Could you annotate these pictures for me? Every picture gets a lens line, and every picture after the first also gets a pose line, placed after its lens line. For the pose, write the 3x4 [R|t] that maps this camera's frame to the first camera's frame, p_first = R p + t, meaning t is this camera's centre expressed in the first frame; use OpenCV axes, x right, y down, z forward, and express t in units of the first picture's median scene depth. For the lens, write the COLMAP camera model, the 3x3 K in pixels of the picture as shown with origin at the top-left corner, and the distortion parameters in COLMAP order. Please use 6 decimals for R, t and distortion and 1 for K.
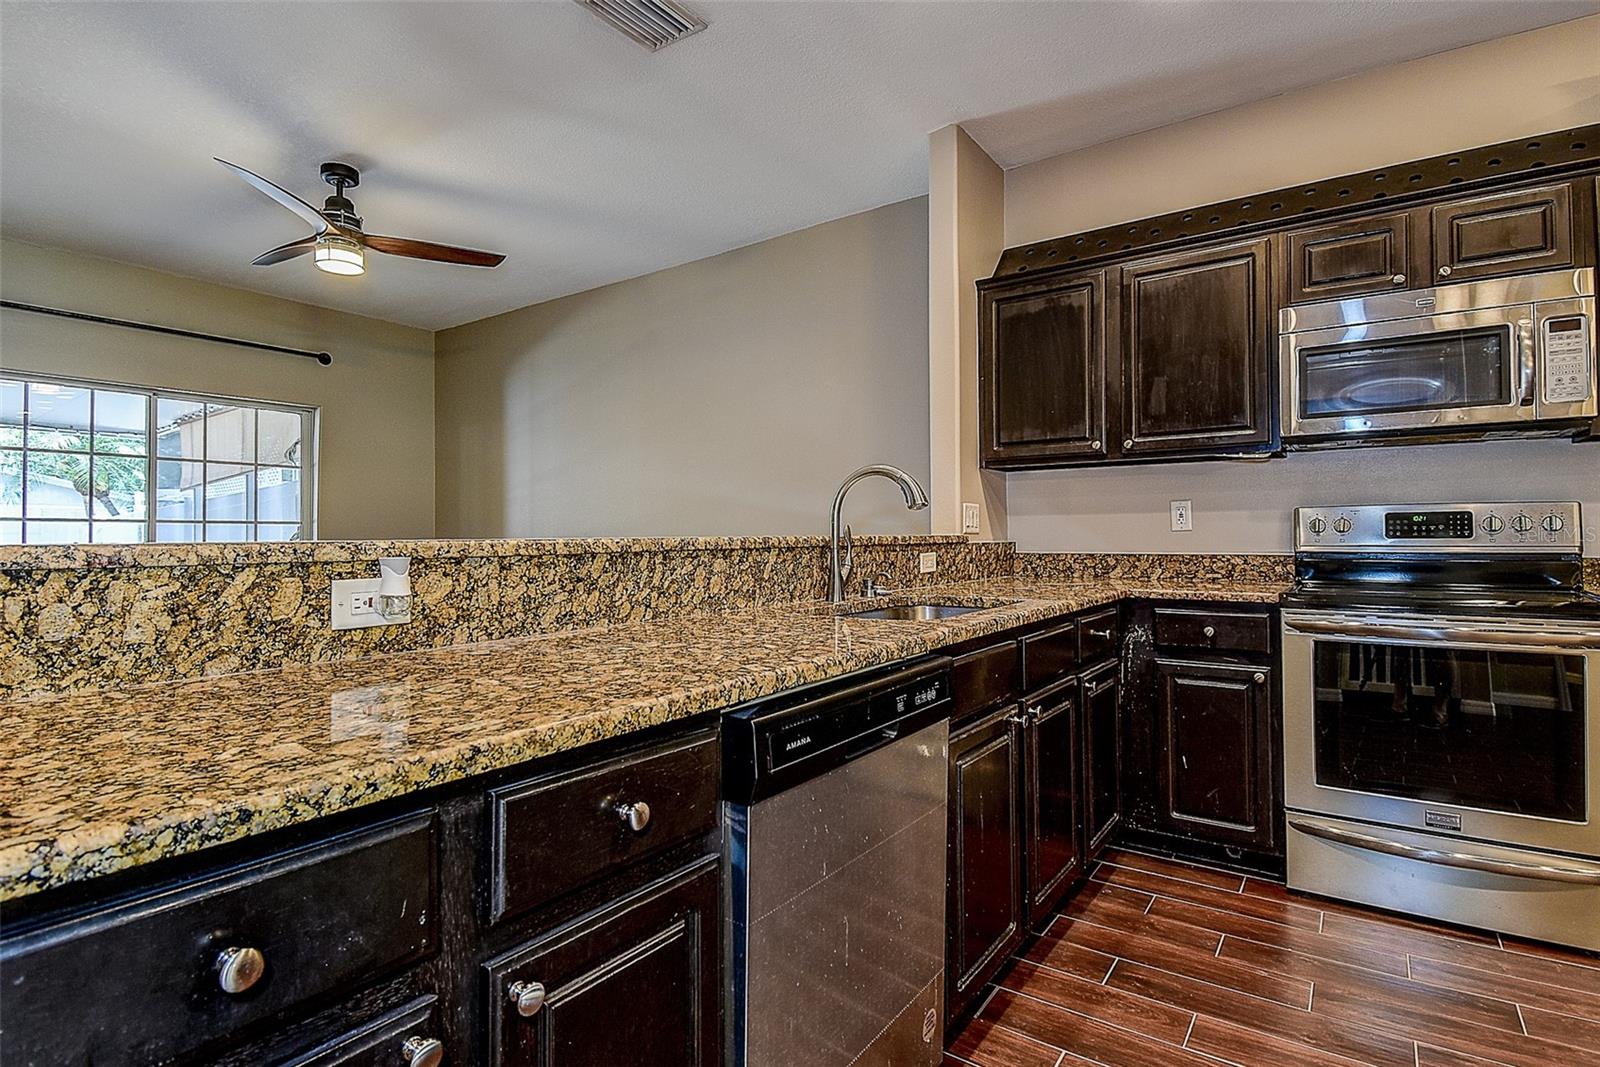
lens RADIAL K [[804.6, 0, 793.3], [0, 804.6, 521.9], [0, 0, 1]] dist [0.030504, -0.026087]
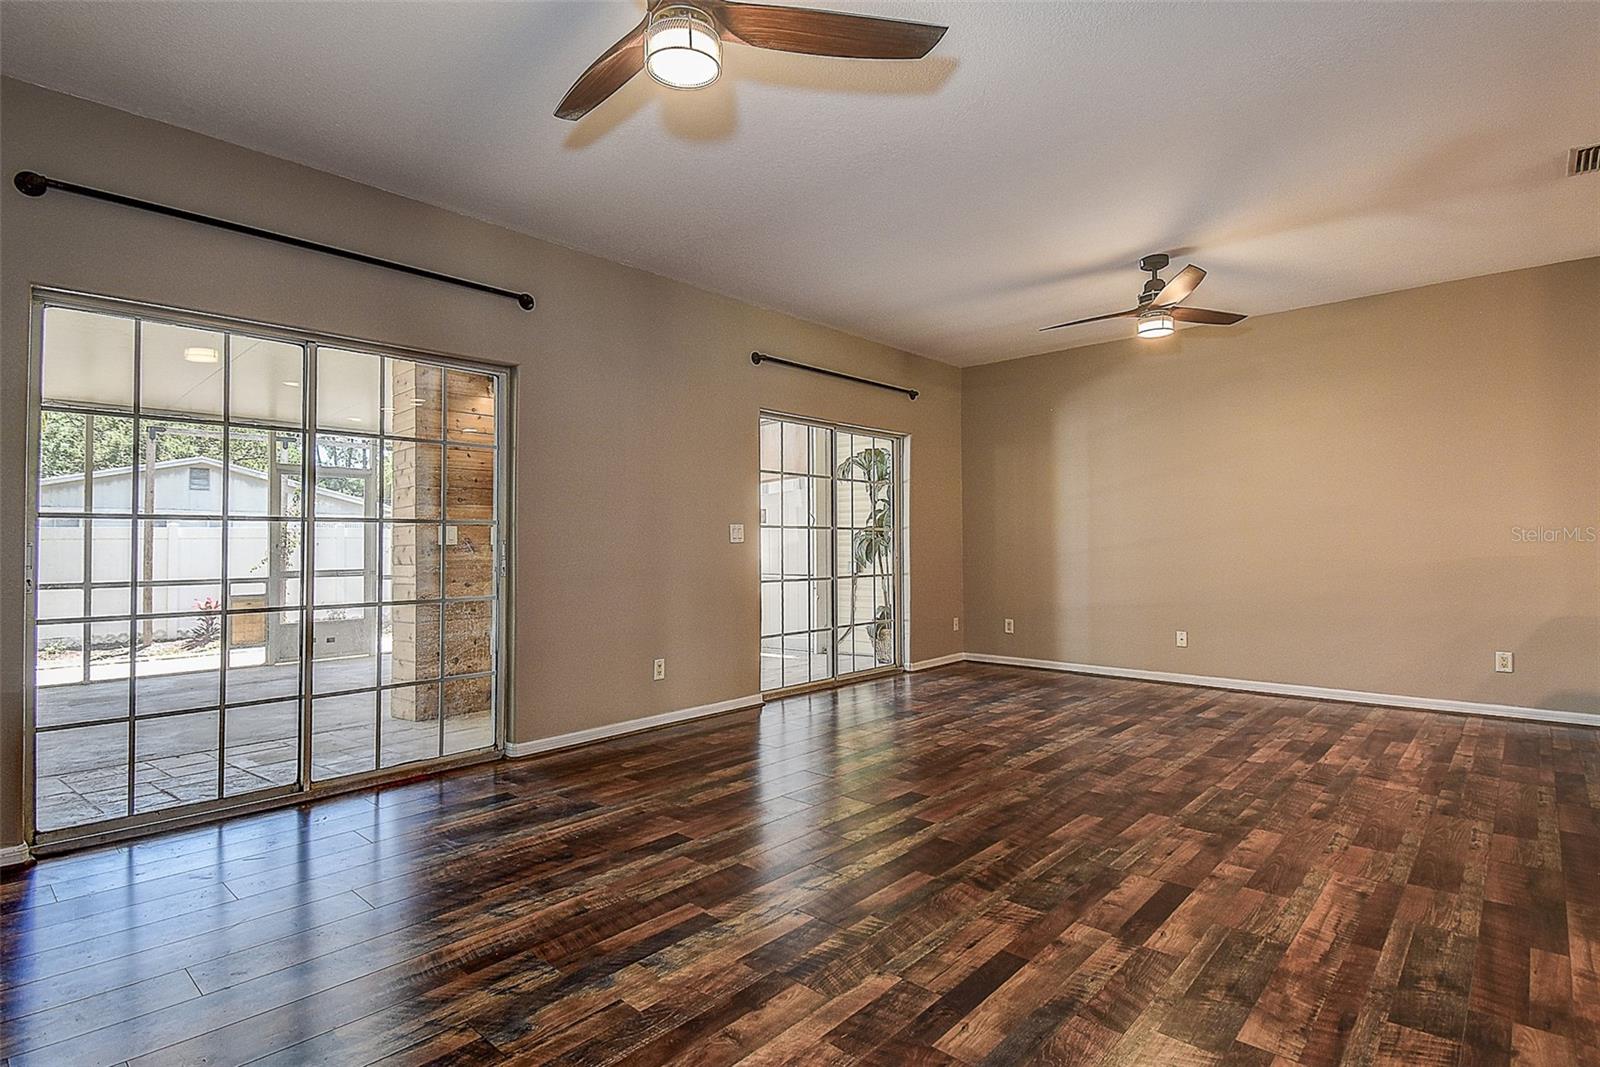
lens RADIAL K [[804.6, 0, 777.4], [0, 804.6, 532.7], [0, 0, 1]] dist [0.030504, -0.026087]
pose [[0.992164, 0.002452, -0.124920, -1.366910], [-0.000897, 0.999921, 0.012500, -0.009188], [0.124941, -0.012290, 0.992088, -0.507079]]
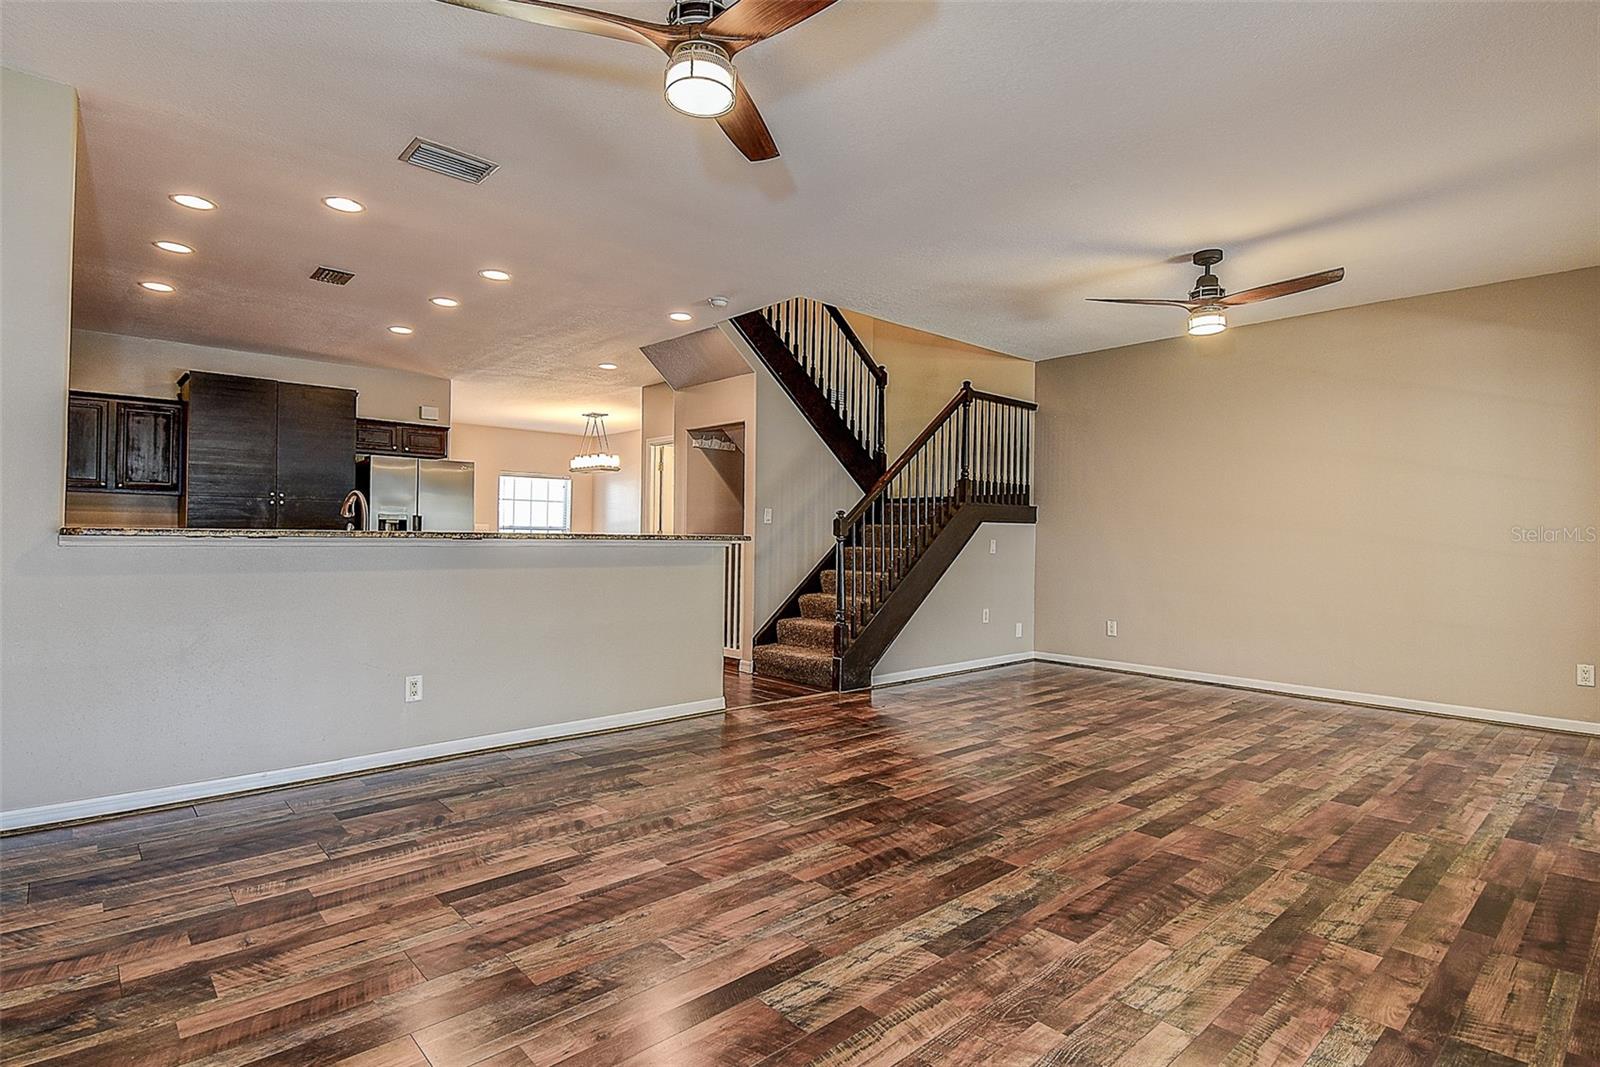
lens RADIAL K [[804.6, 0, 812.3], [0, 804.6, 525.4], [0, 0, 1]] dist [0.030504, -0.026087]
pose [[-0.983527, -0.002845, 0.180741, -1.025006], [-0.008352, 0.999523, -0.029720, 0.044723], [-0.180570, -0.030740, -0.983082, 2.180838]]
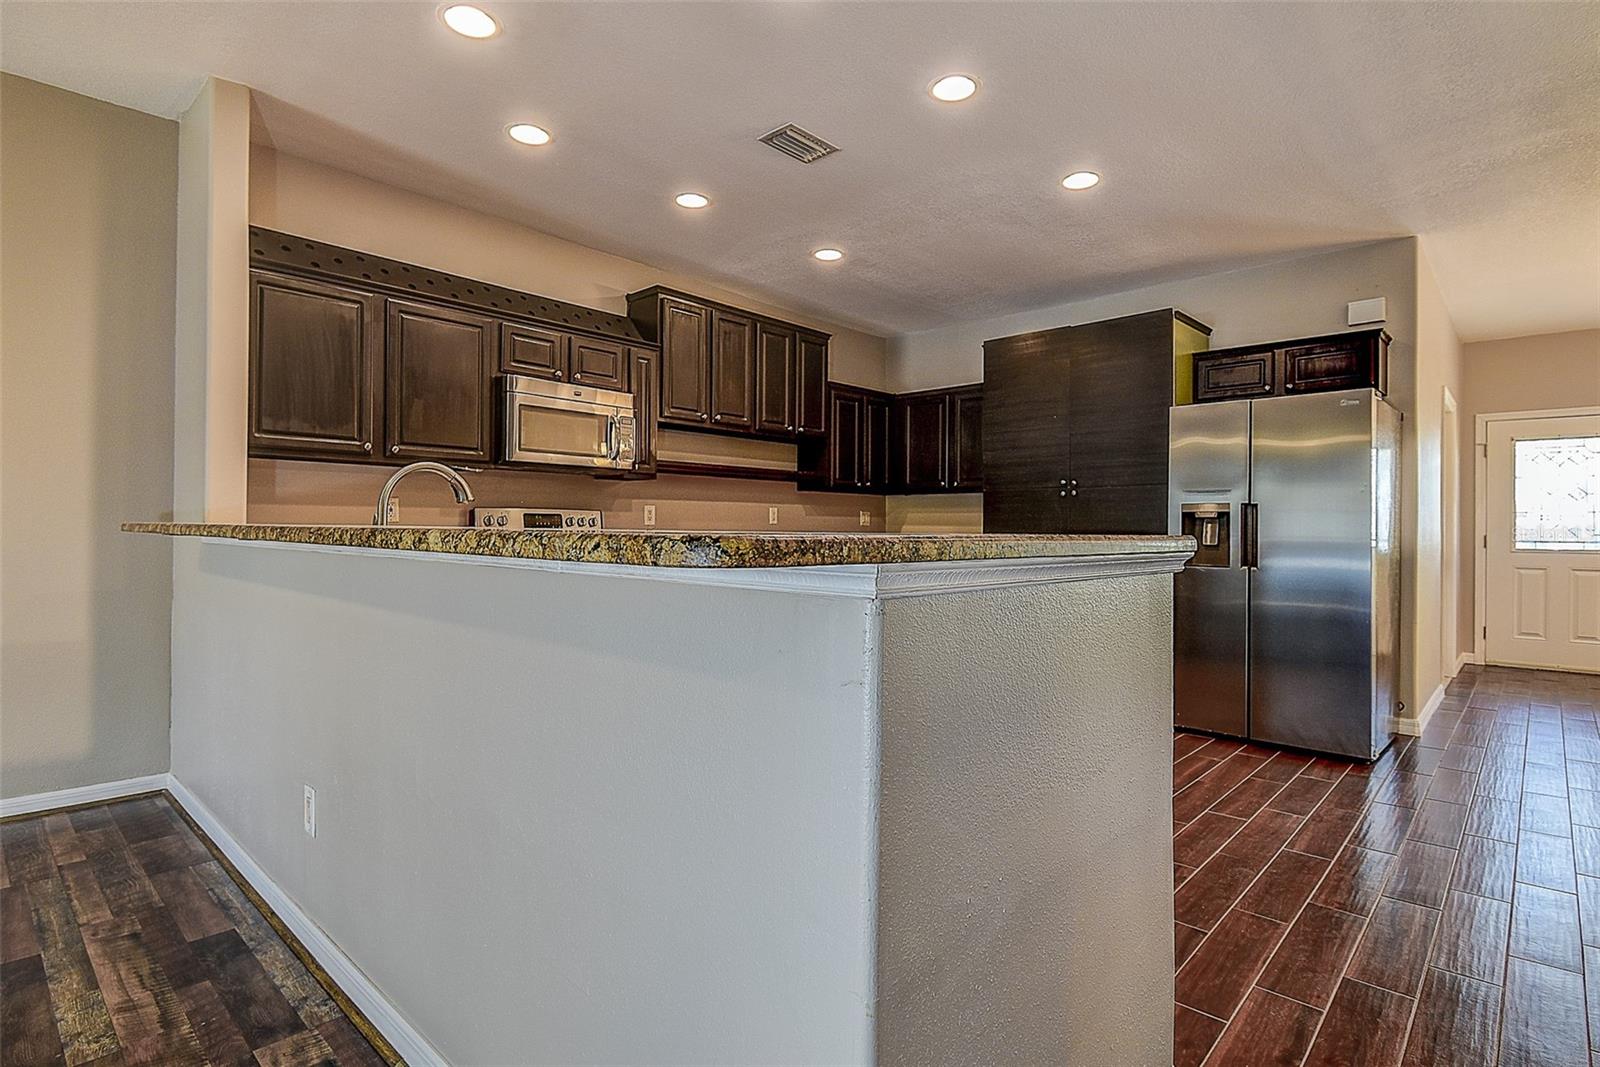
lens RADIAL K [[804.6, 0, 804.9], [0, 804.6, 523.6], [0, 0, 1]] dist [0.030504, -0.026087]
pose [[0.120084, 0.015748, 0.992639, -0.798032], [-0.023074, 0.999648, -0.013067, 0.017317], [-0.992496, -0.021335, 0.120405, 0.283513]]
